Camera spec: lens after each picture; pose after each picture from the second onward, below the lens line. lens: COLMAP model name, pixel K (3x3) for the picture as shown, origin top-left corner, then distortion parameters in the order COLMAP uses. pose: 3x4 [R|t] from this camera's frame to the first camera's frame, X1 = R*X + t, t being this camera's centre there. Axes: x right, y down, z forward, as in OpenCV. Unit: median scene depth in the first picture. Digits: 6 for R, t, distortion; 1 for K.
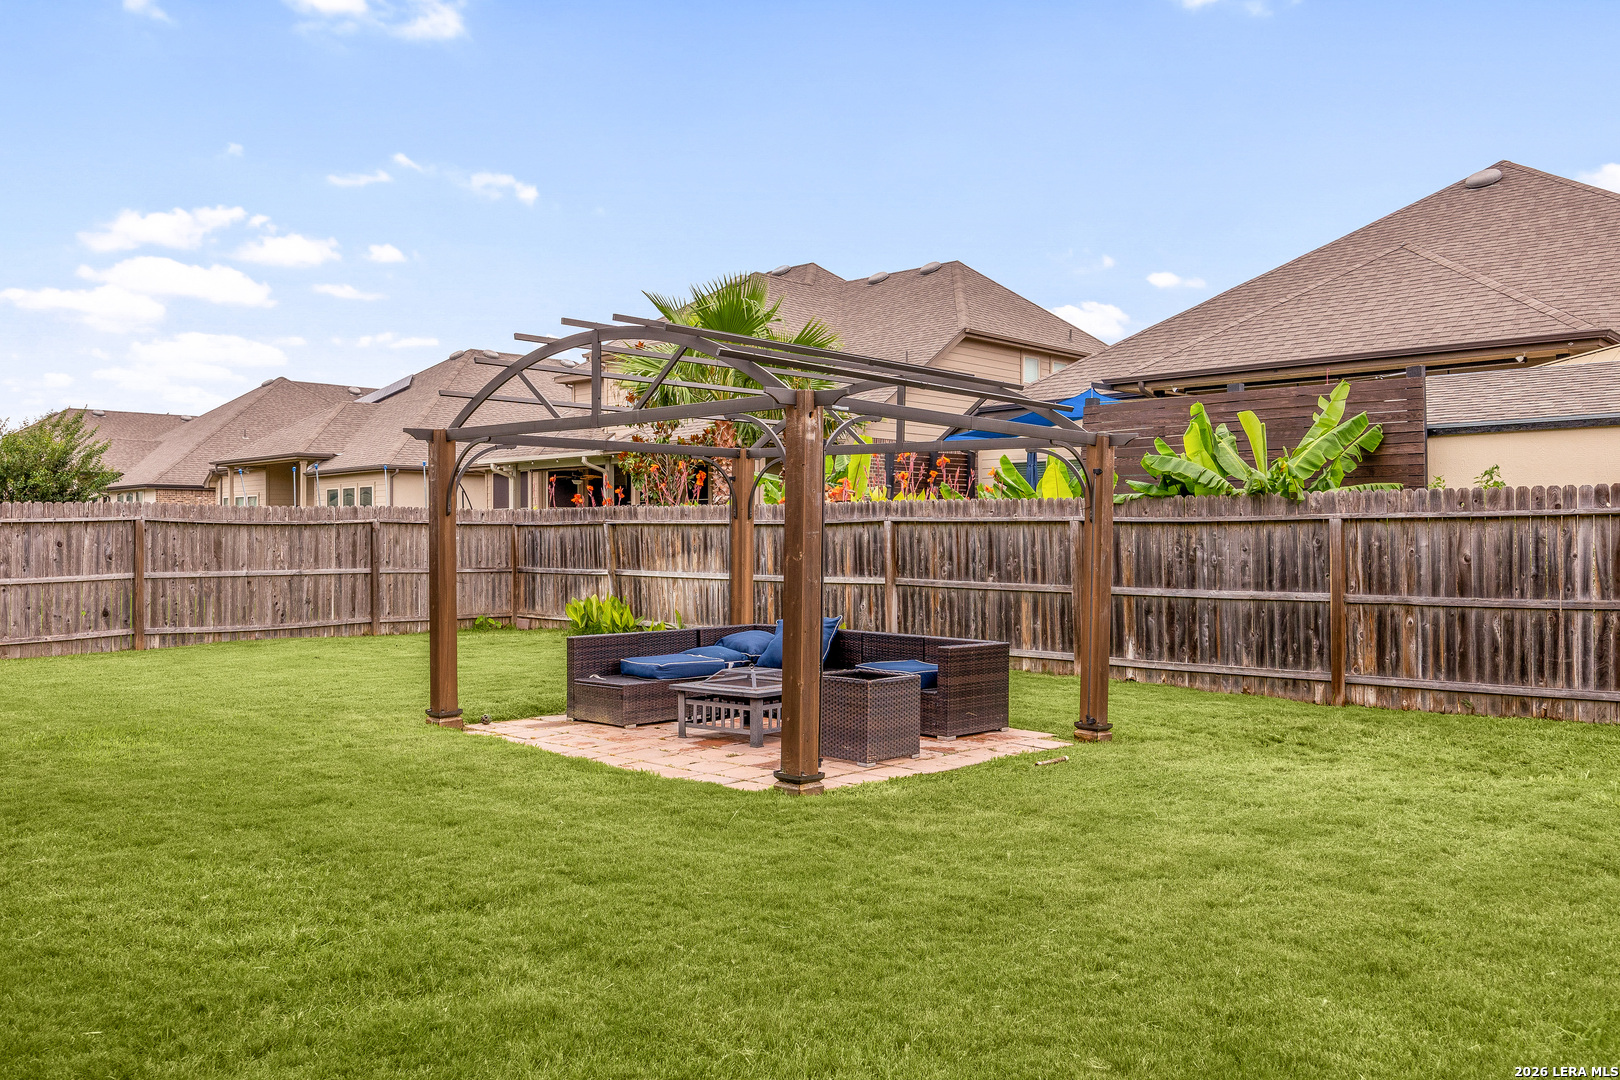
lens RADIAL K [[1253.3, 0, 820.5], [0, 1253.3, 534.6], [0, 0, 1]] dist [-0.012315, 0.001218]
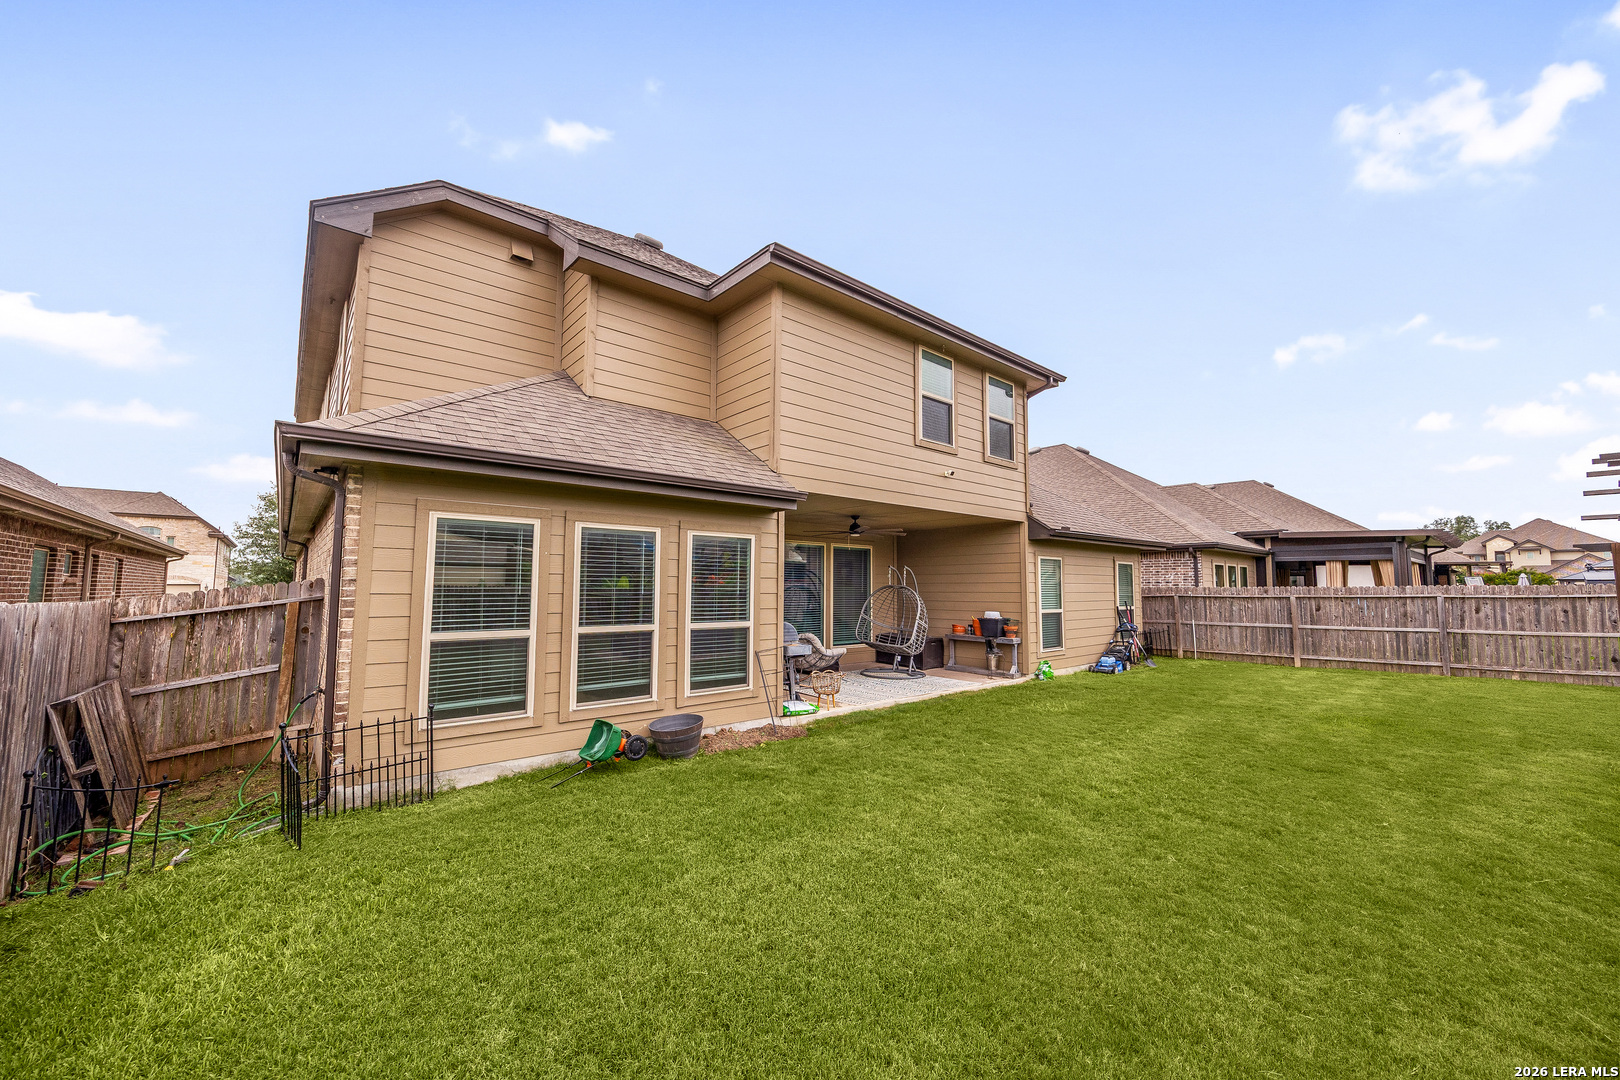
lens RADIAL K [[622.6, 0, 821.2], [0, 622.6, 539.9], [0, 0, 1]] dist [-0.000945, 0.000130]
pose [[-0.099961, -0.074054, -0.992232, 0.263516], [0.001609, 0.997213, -0.074588, -0.025332], [0.994990, -0.009052, -0.099563, 0.158424]]
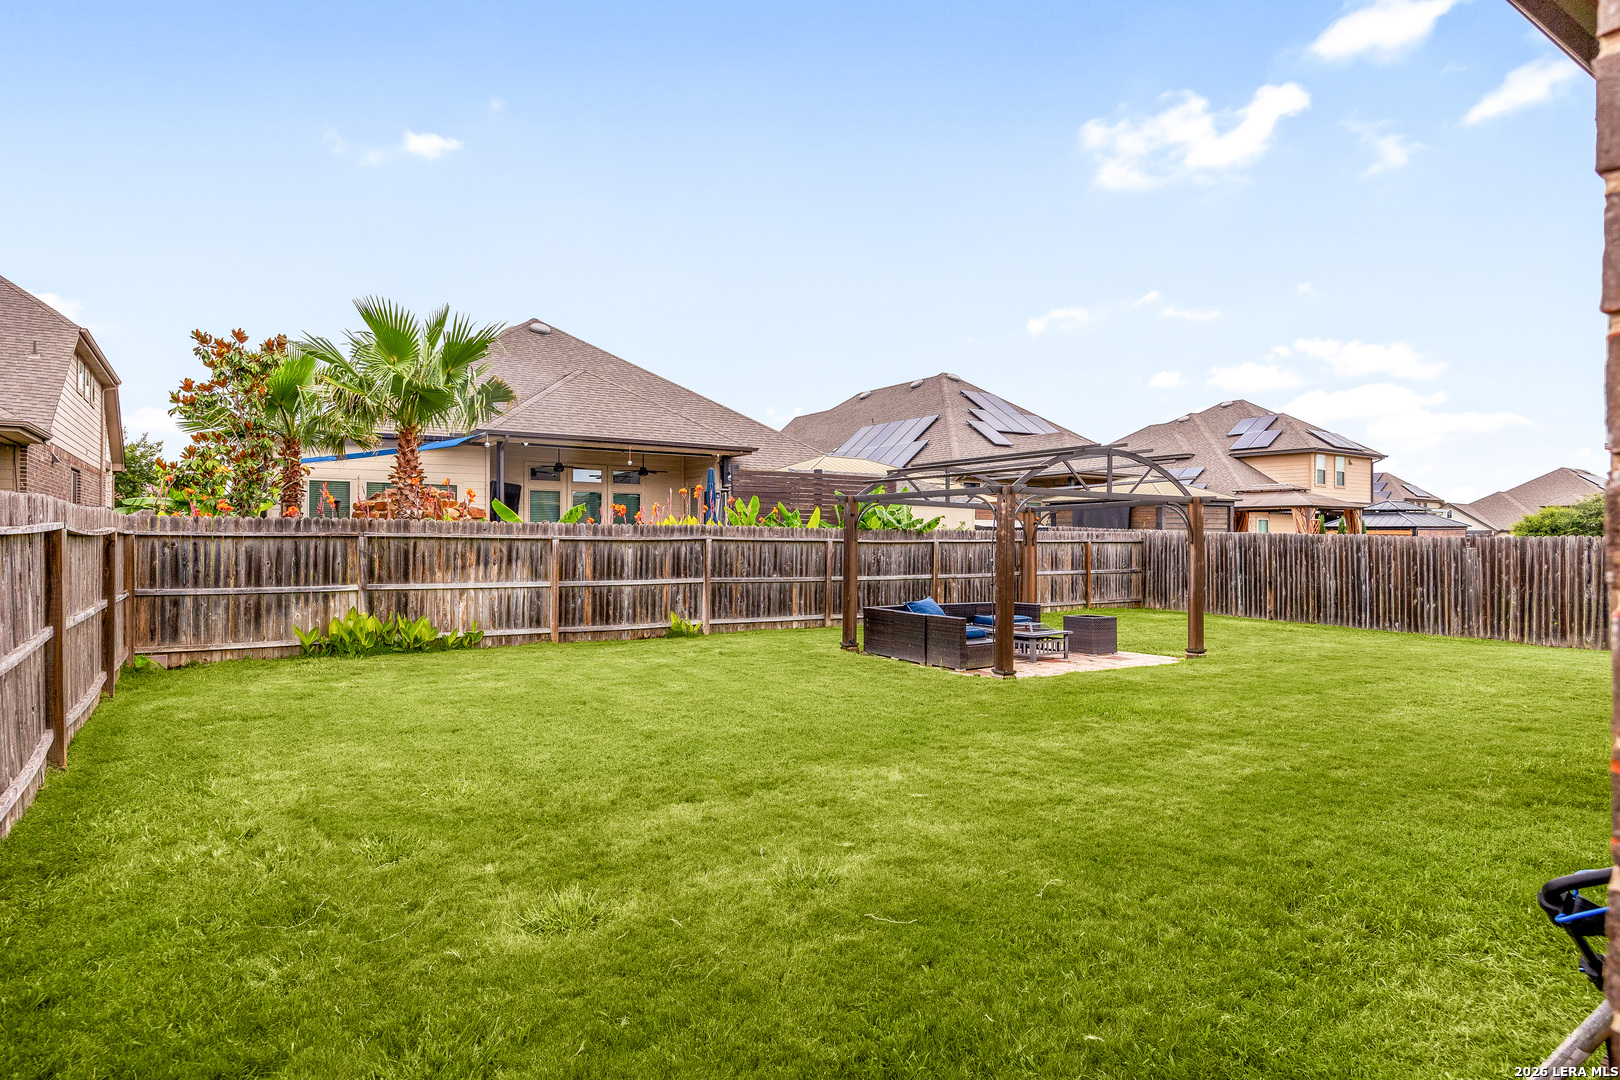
lens RADIAL K [[910.7, 0, 819.5], [0, 910.7, 534.8], [0, 0, 1]] dist [0.005040, 0.000627]
pose [[0.220683, 0.007764, 0.975315, -0.924782], [-0.007933, 0.999950, -0.006165, -0.010036], [-0.975313, -0.006377, 0.220734, 0.623343]]
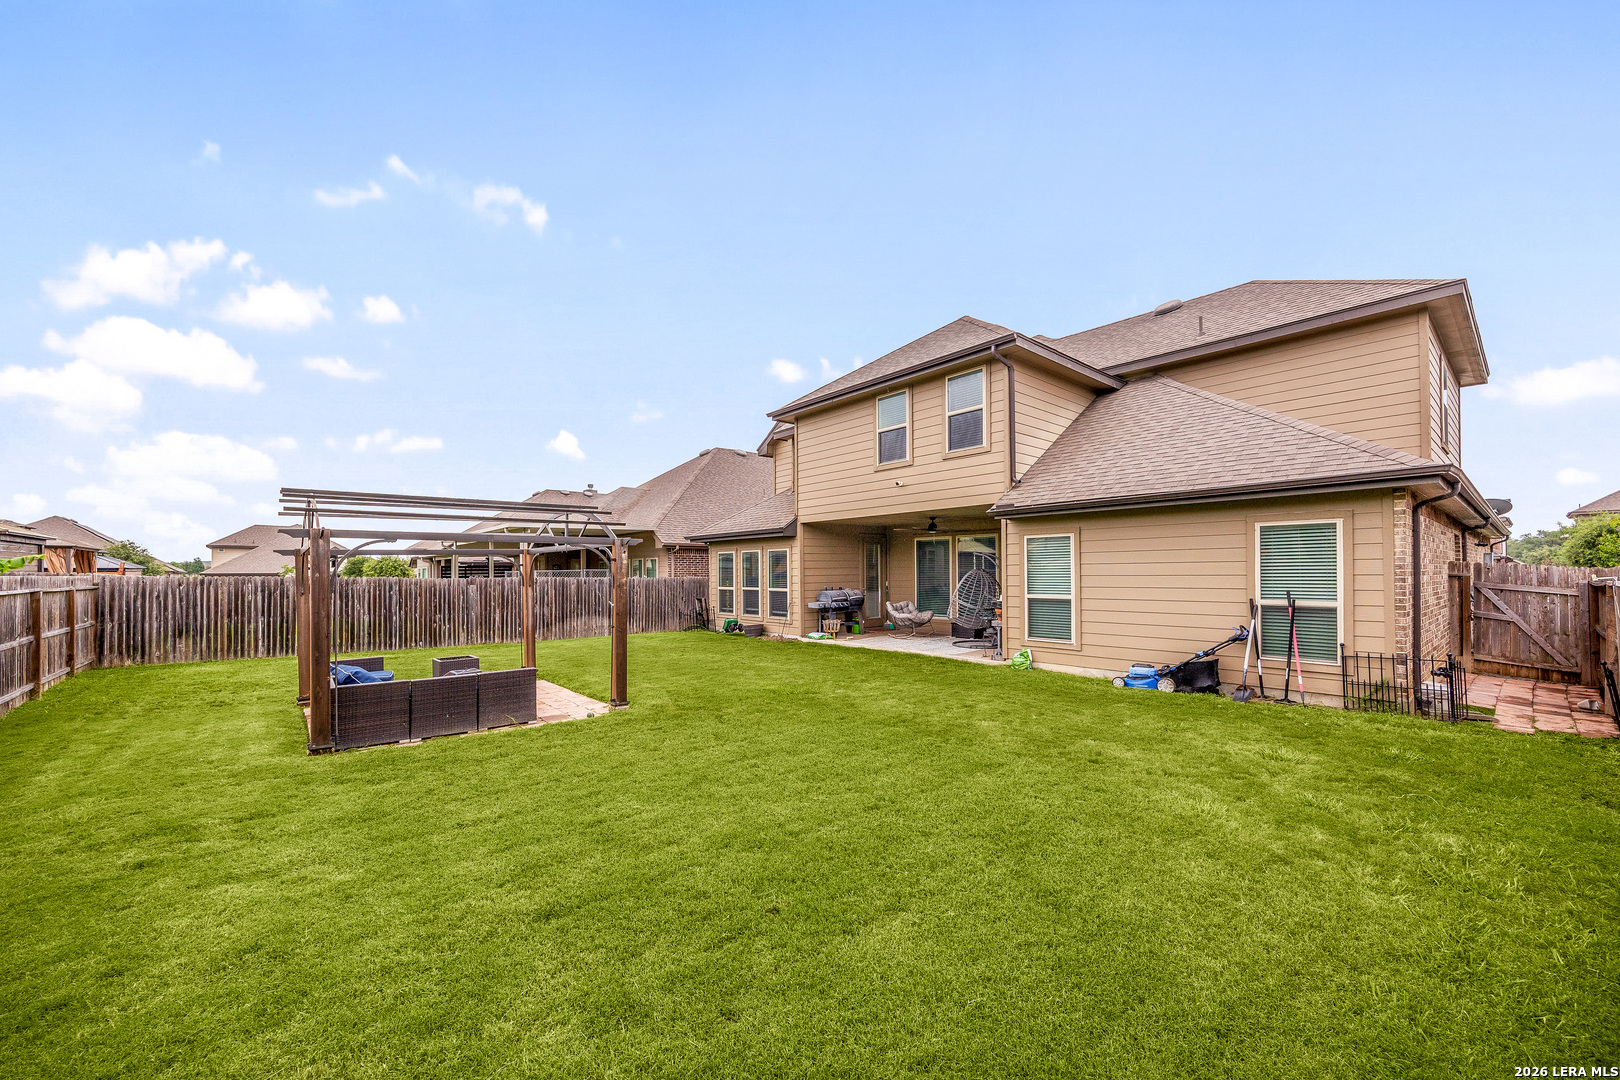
lens RADIAL K [[622.6, 0, 822.3], [0, 622.6, 567.1], [0, 0, 1]] dist [-0.000945, 0.000130]
pose [[-0.995207, 0.010609, 0.097218, -0.429343], [0.009438, 0.999877, -0.012492, -0.020336], [-0.097338, -0.011515, -0.995185, 1.156900]]
